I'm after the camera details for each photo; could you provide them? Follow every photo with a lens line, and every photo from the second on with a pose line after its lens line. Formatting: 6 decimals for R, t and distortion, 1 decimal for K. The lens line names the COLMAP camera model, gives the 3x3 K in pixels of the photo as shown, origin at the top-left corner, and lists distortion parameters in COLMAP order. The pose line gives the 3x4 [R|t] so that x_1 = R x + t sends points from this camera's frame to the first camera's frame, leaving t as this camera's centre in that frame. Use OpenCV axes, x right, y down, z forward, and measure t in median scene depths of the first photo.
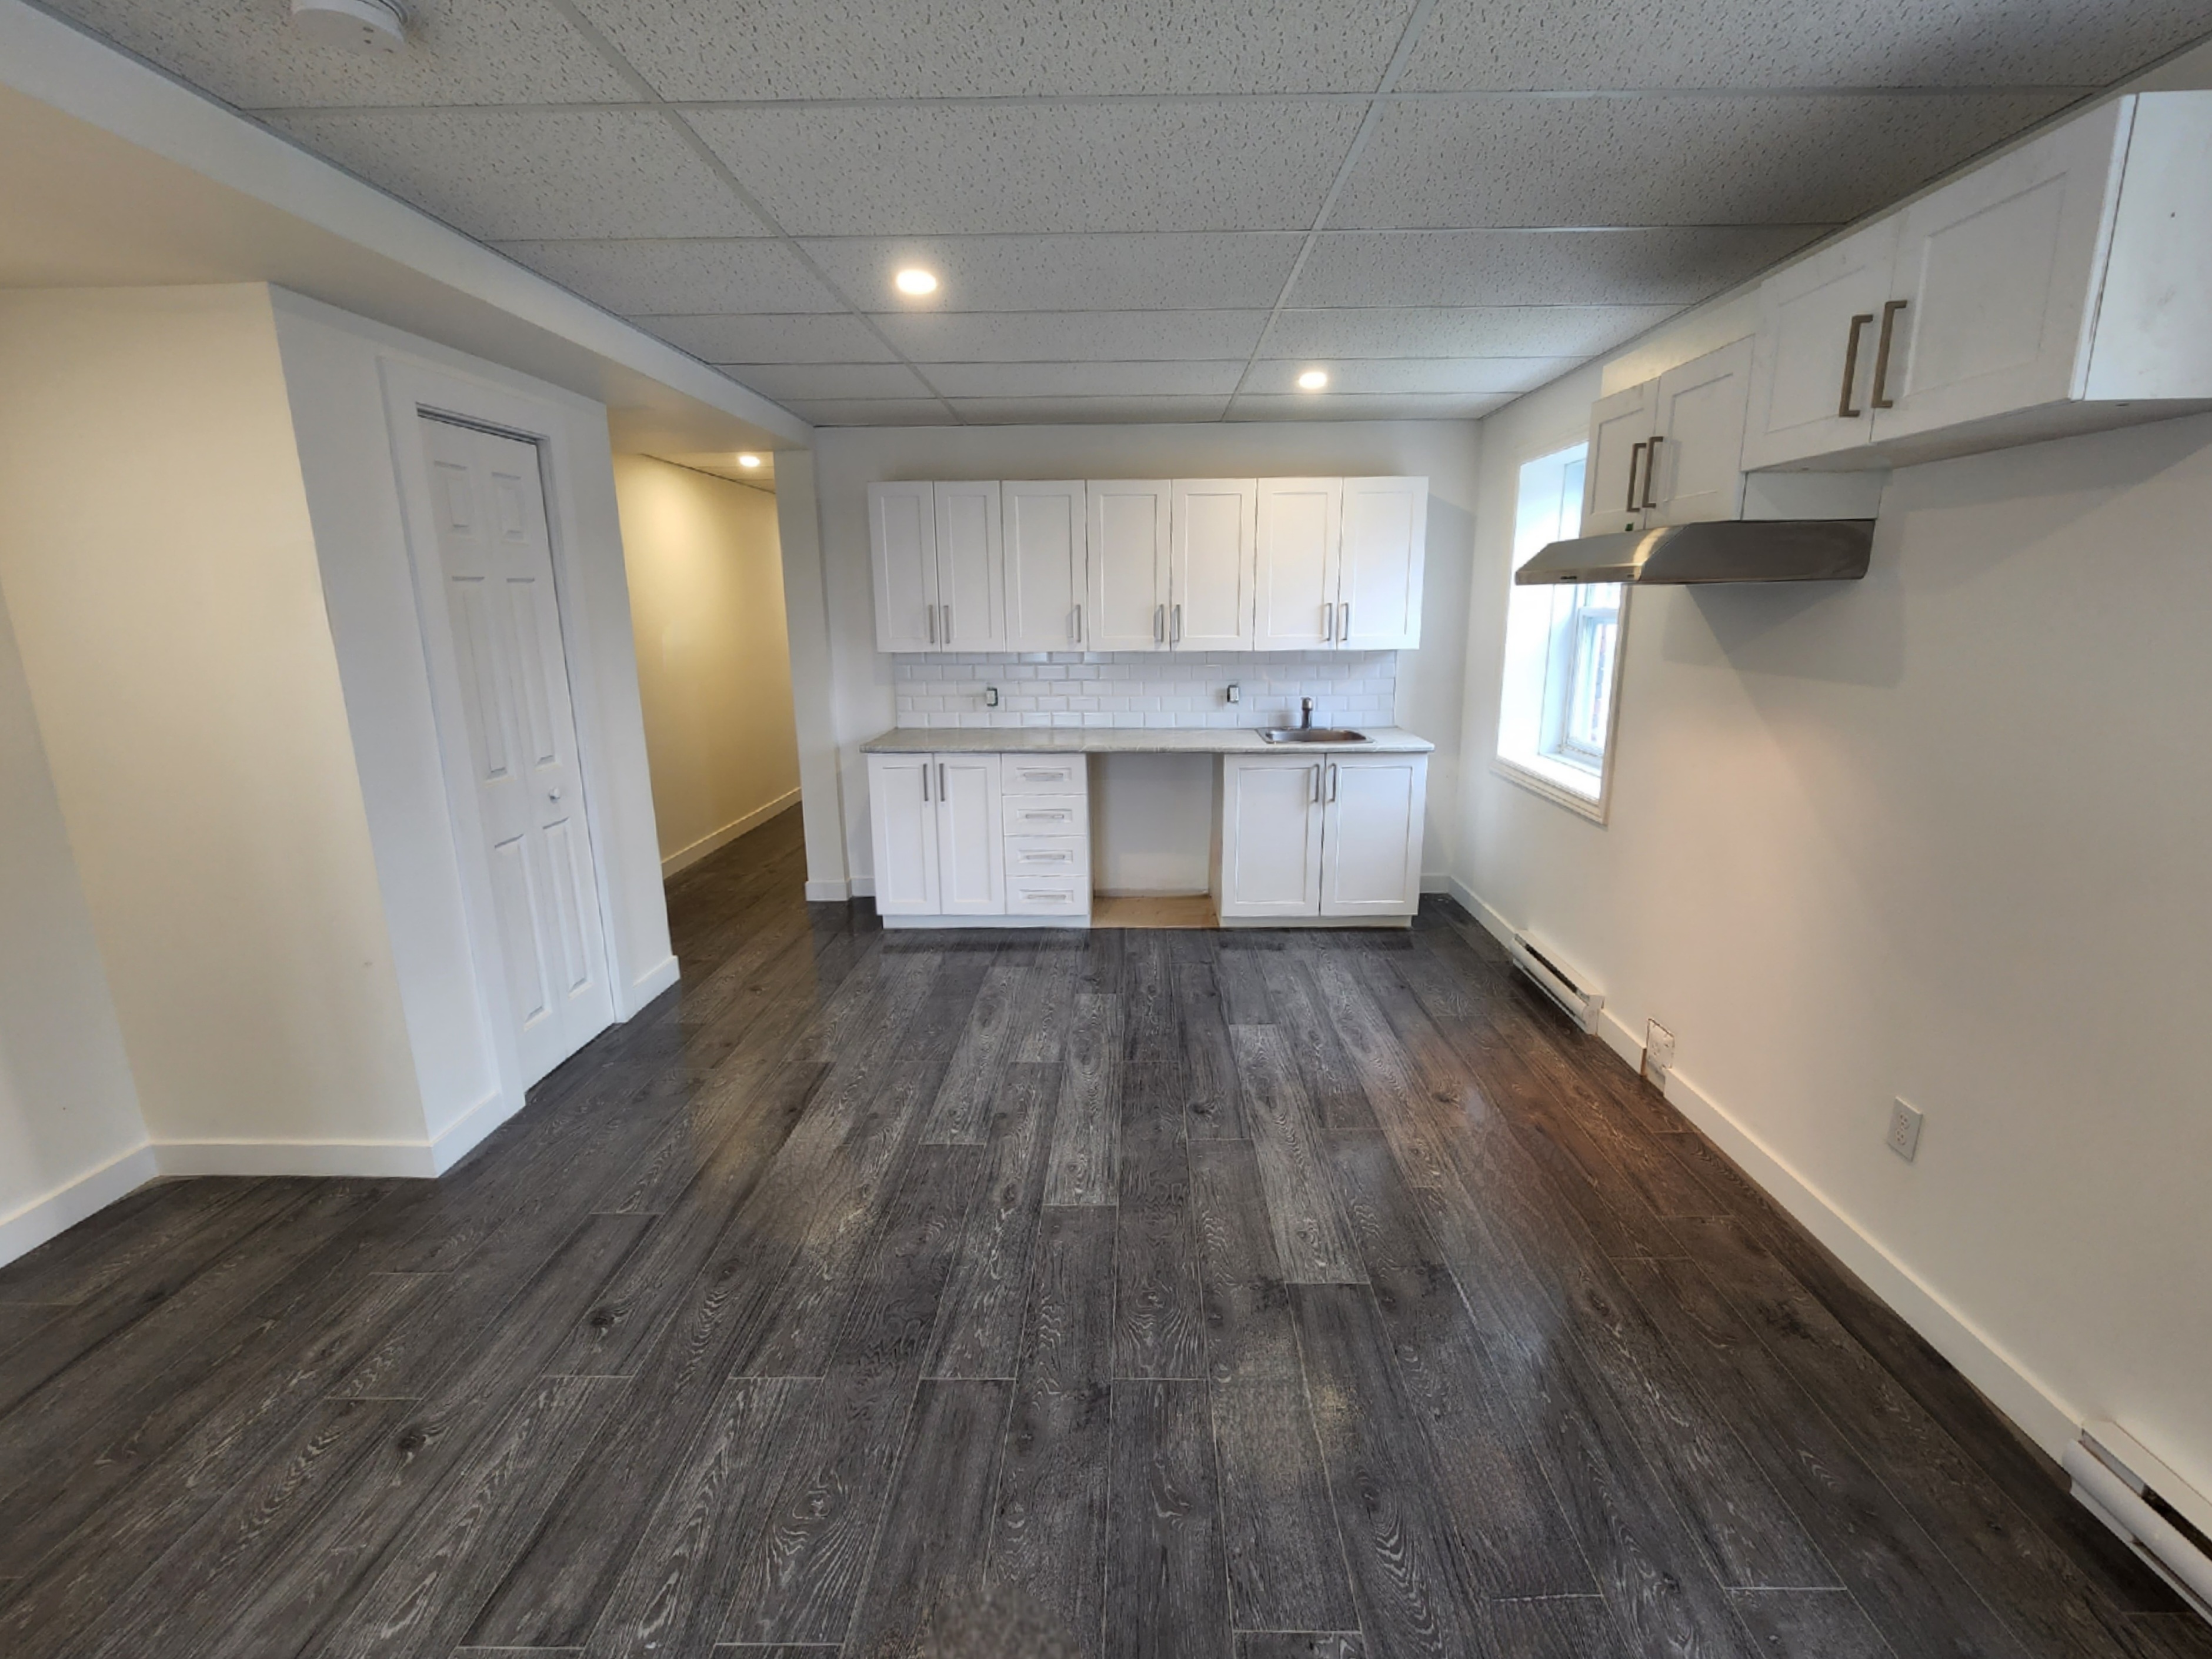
lens RADIAL K [[909.1, 0, 1103.3], [0, 909.1, 829.0], [0, 0, 1]] dist [-0.011443, 0.000326]
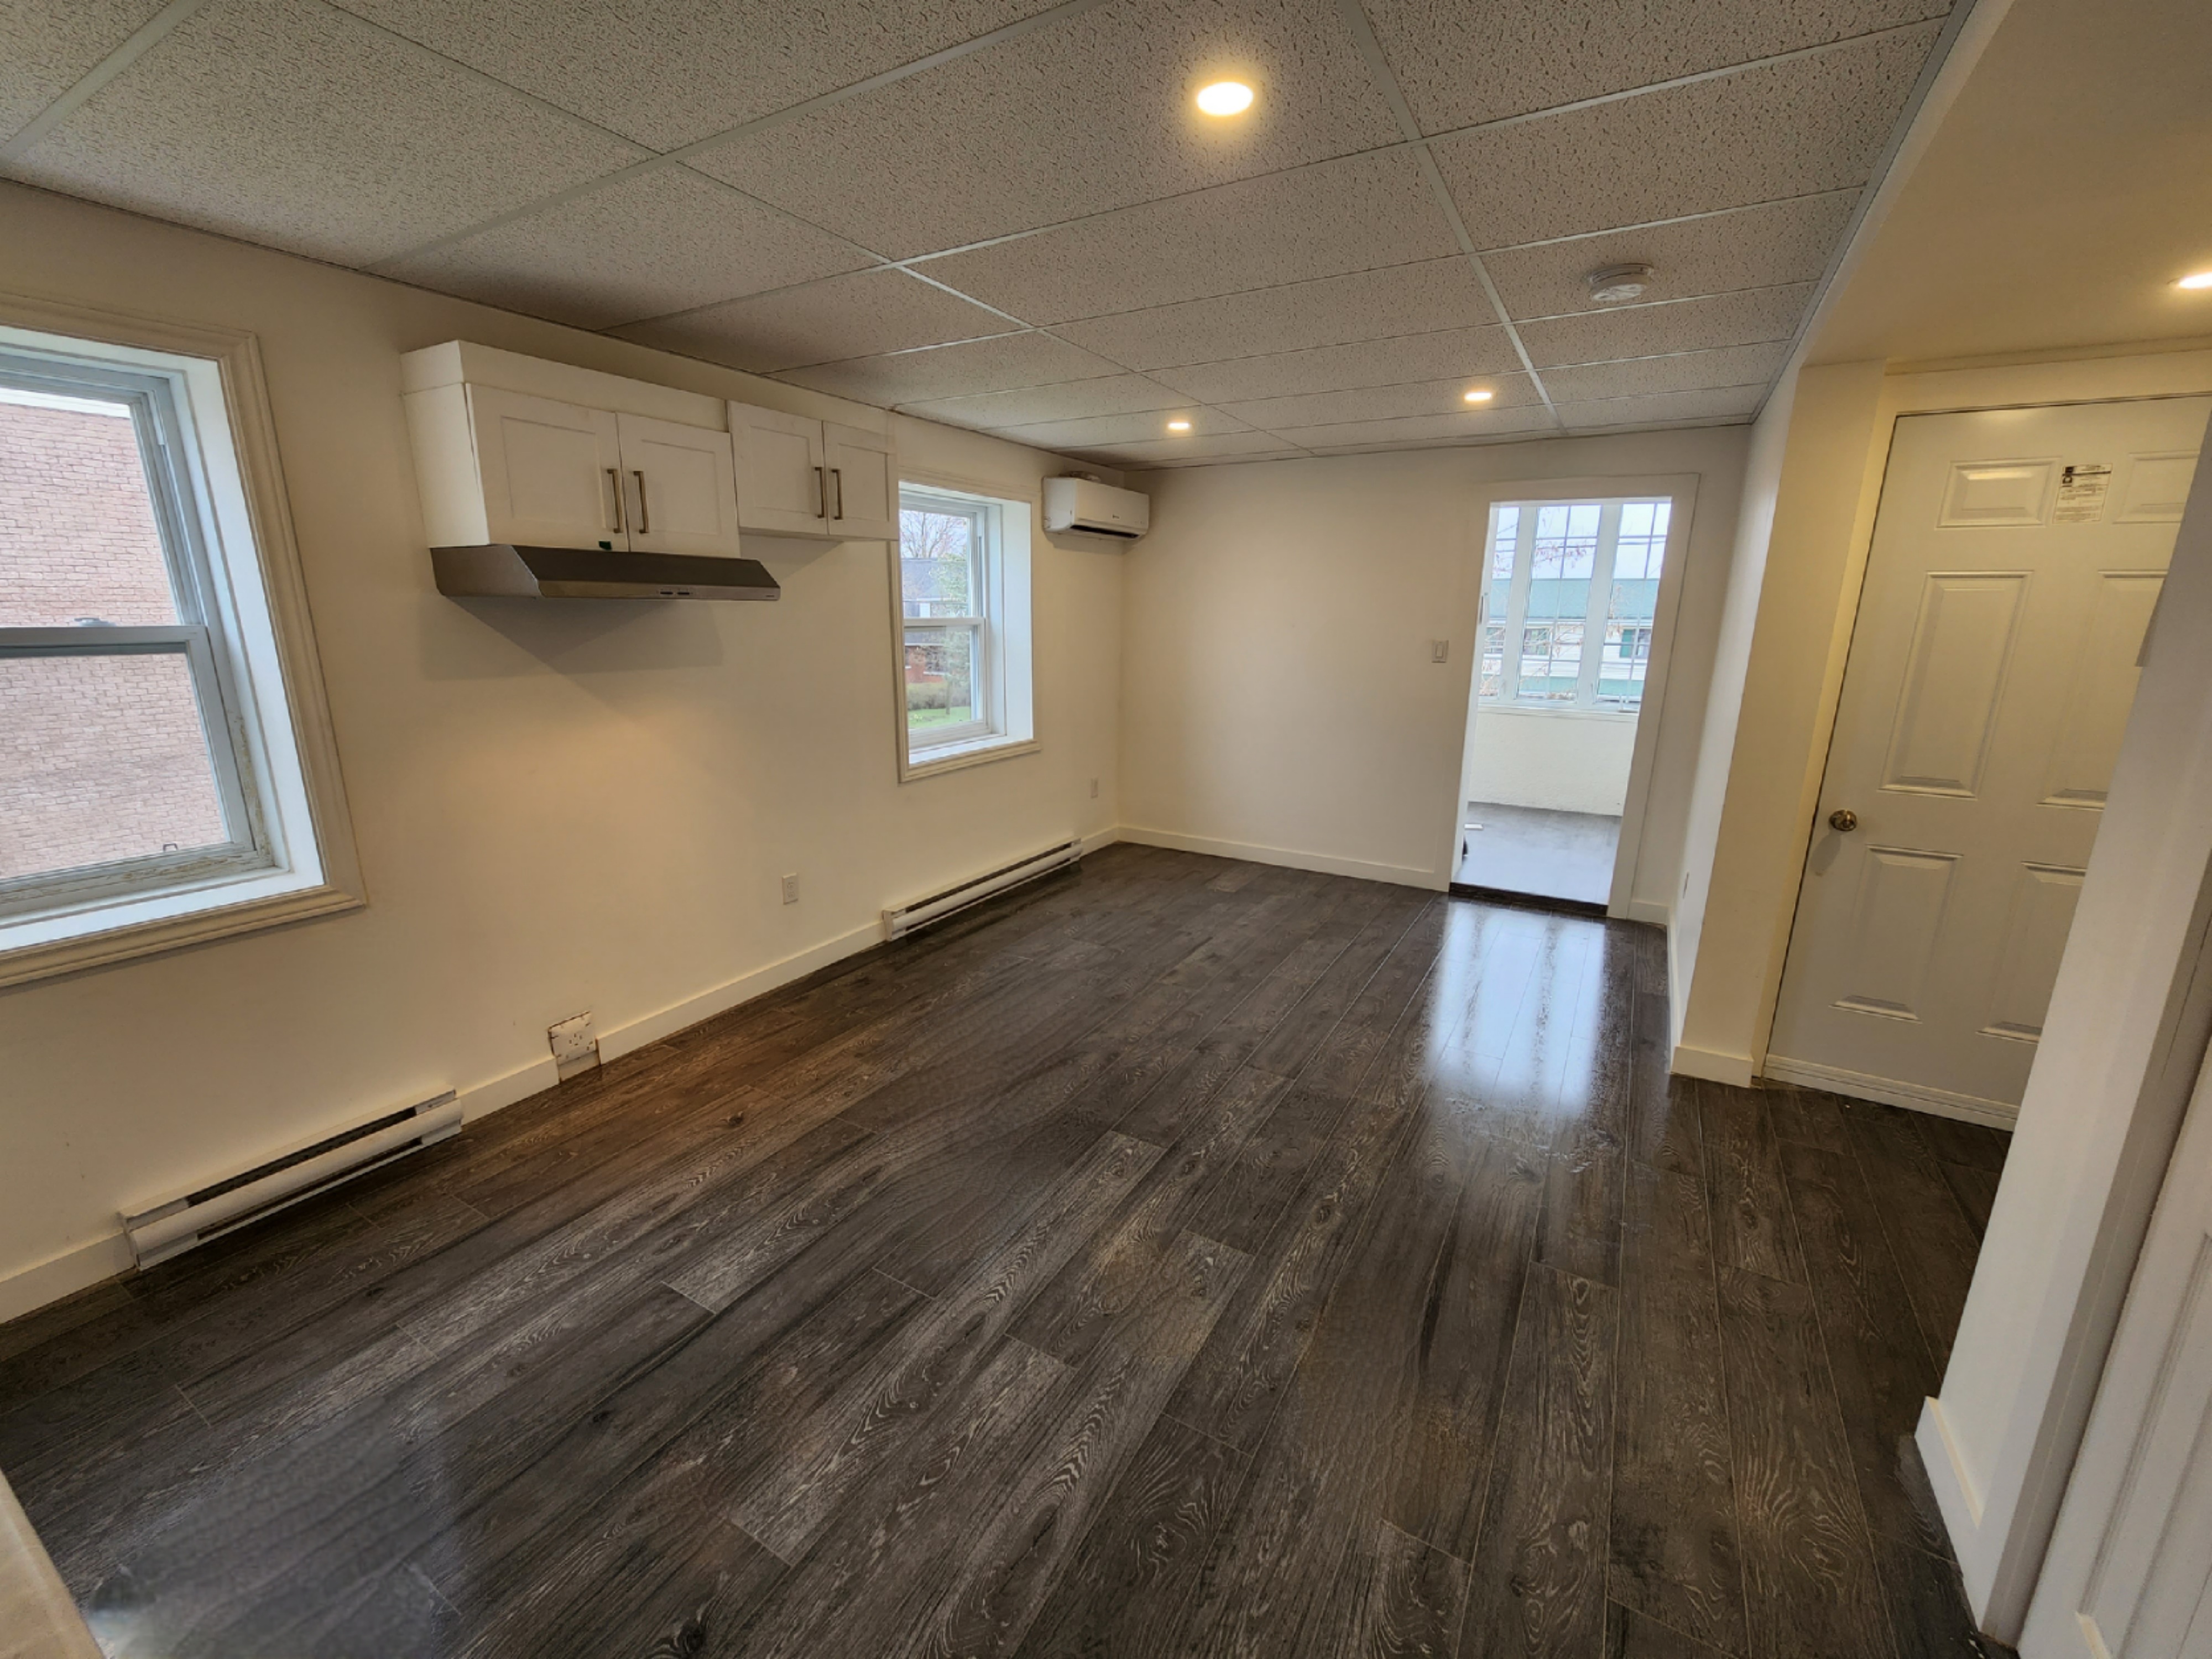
lens RADIAL K [[909.2, 0, 1103.3], [0, 909.2, 829.0], [0, 0, 1]] dist [-0.011443, 0.000326]
pose [[-0.873078, -0.115824, 0.473624, -0.418051], [0.114956, 0.895093, 0.430805, -0.378849], [-0.473835, 0.430572, -0.768172, 1.486209]]
